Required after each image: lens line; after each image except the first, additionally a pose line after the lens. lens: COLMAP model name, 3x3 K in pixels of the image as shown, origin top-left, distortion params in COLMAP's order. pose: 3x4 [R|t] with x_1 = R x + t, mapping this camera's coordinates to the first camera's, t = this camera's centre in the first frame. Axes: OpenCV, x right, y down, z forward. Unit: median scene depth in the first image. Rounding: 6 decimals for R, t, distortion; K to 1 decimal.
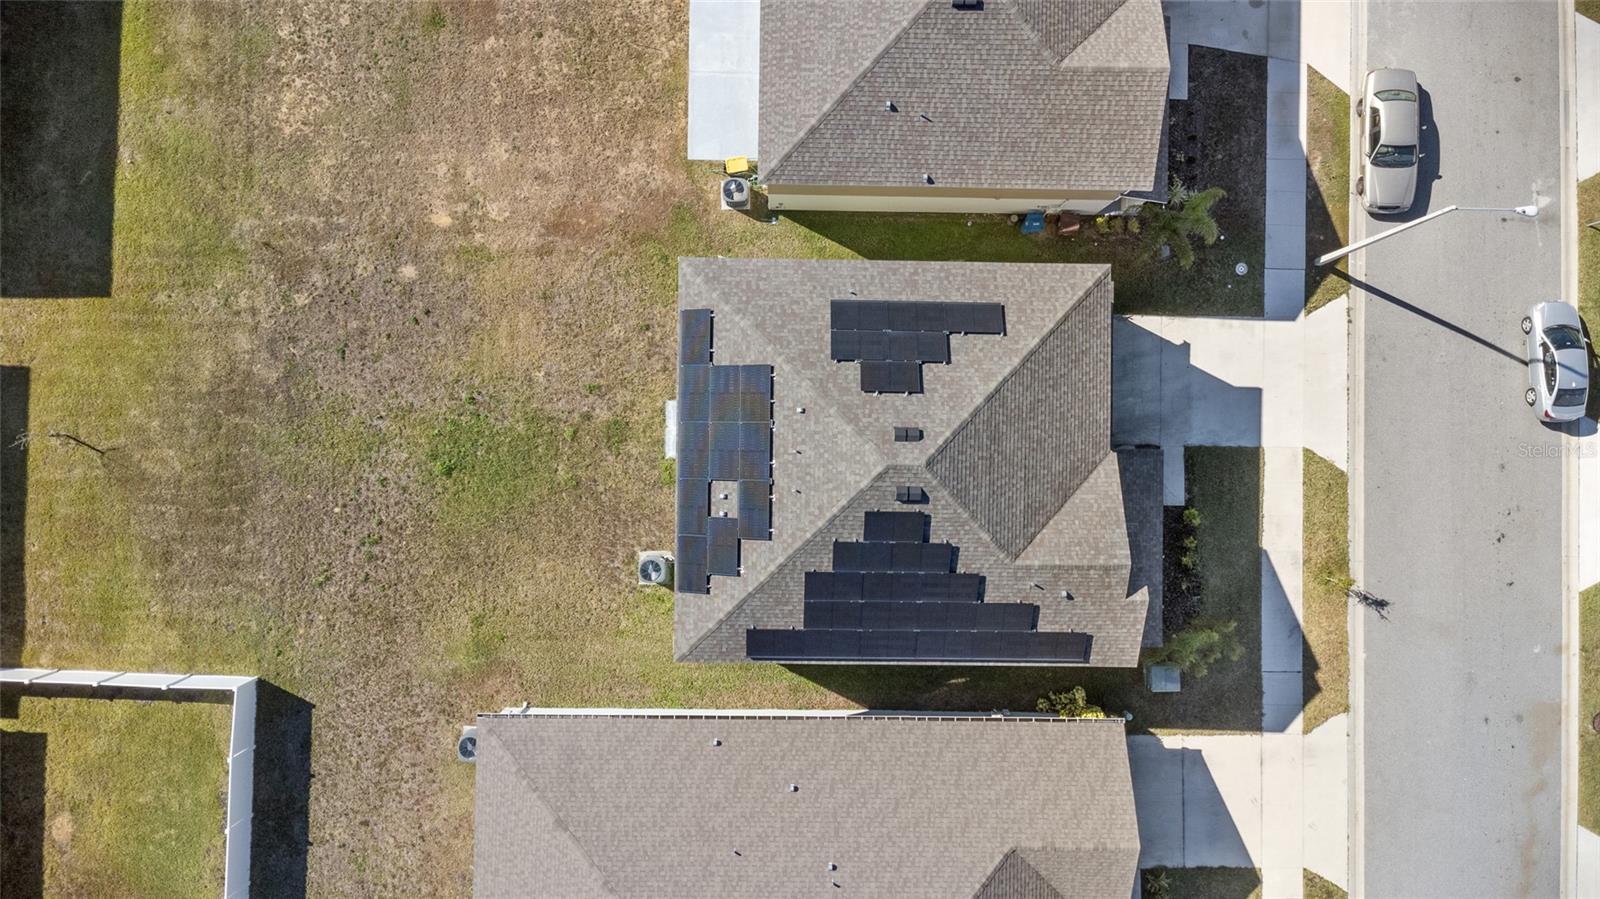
lens RADIAL K [[1156.2, 0, 822.3], [0, 1156.2, 420.5], [0, 0, 1]] dist [0.000698, 0.019592]
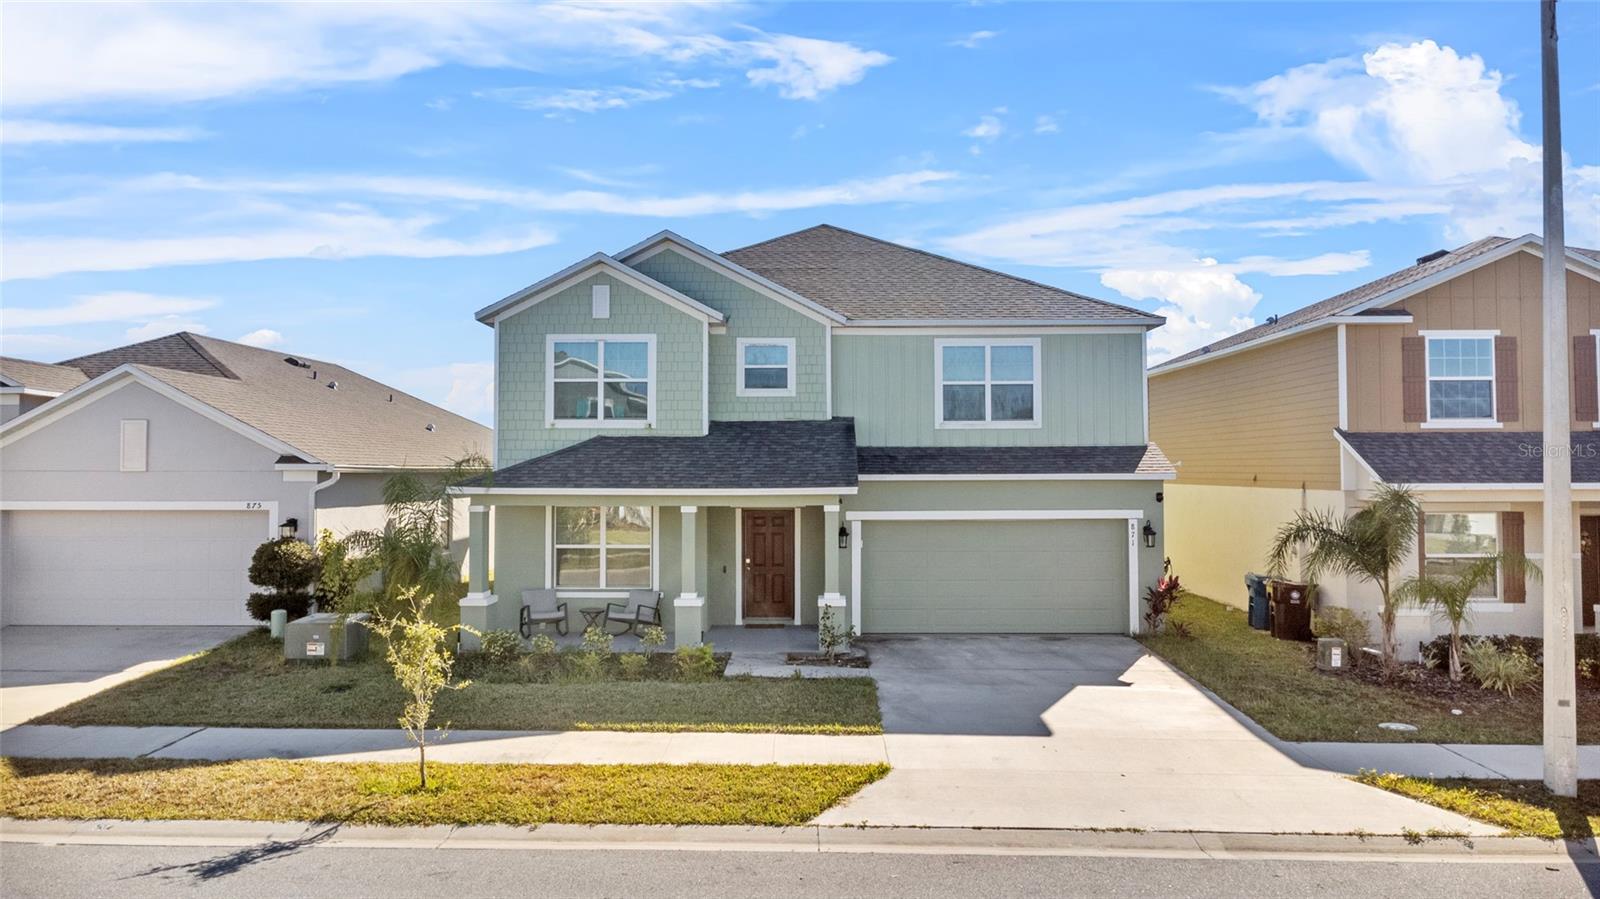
lens RADIAL K [[1156.2, 0, 802.8], [0, 1156.2, 423.1], [0, 0, 1]] dist [0.000698, 0.019592]
pose [[-0.000707, -0.062094, -0.998070, 0.839588], [-0.999876, 0.015752, -0.000272, 0.051986], [0.015739, 0.997946, -0.062097, 1.094641]]
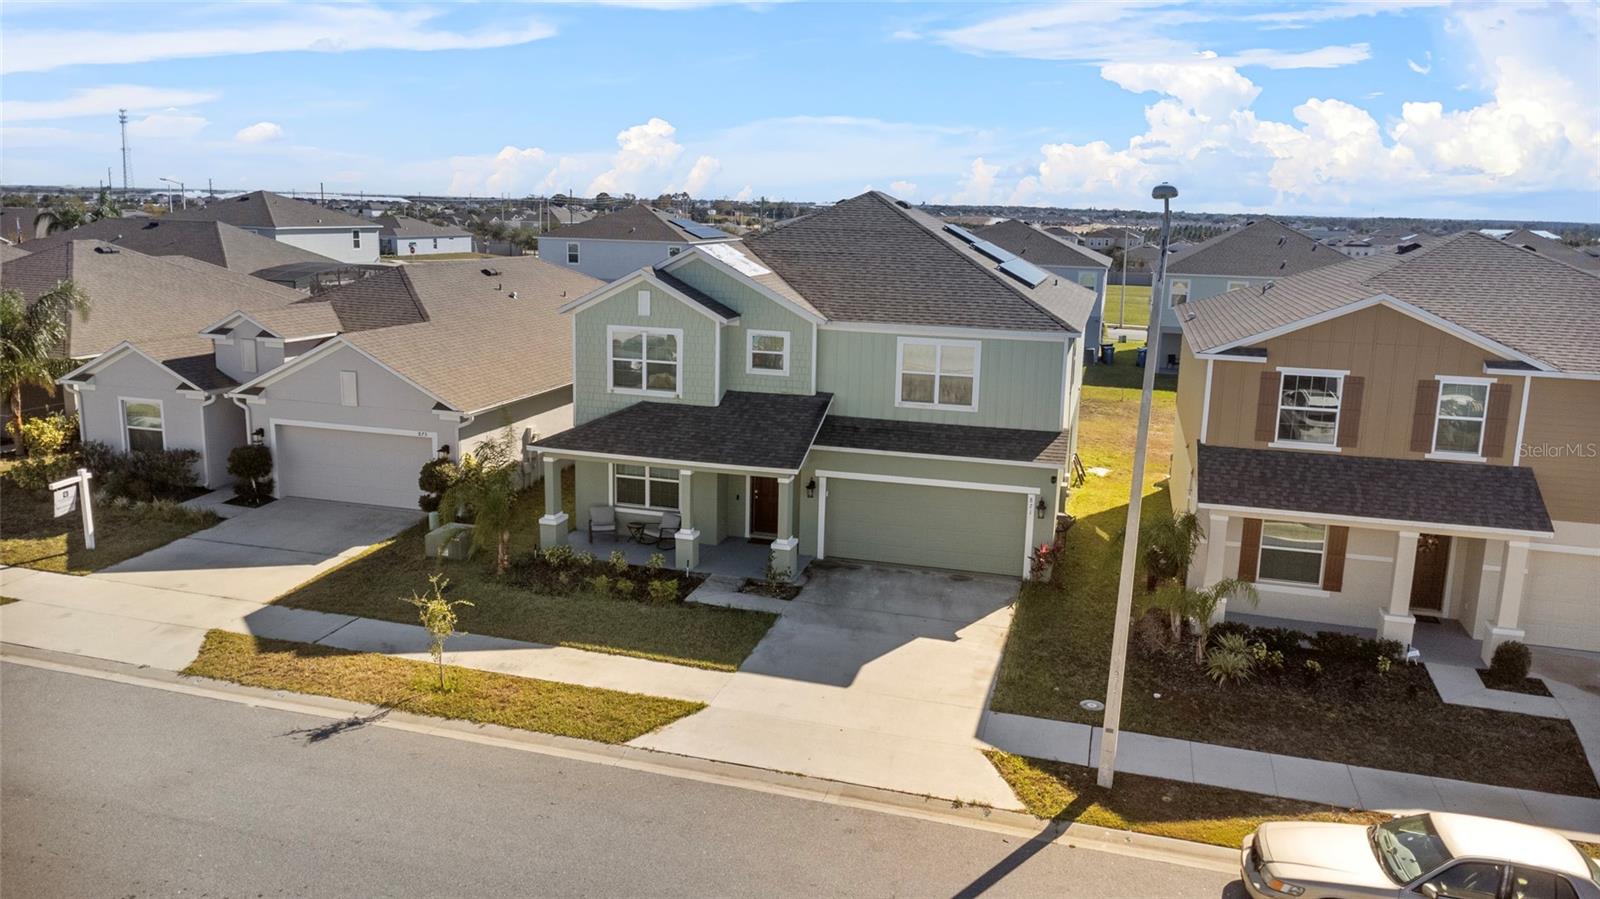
lens RADIAL K [[1156.2, 0, 804.4], [0, 1156.2, 429.3], [0, 0, 1]] dist [0.000698, 0.019592]
pose [[-0.252517, 0.159569, -0.954344, 0.995896], [-0.967454, -0.058308, 0.246237, -0.149701], [-0.016354, 0.985463, 0.169100, 0.946681]]
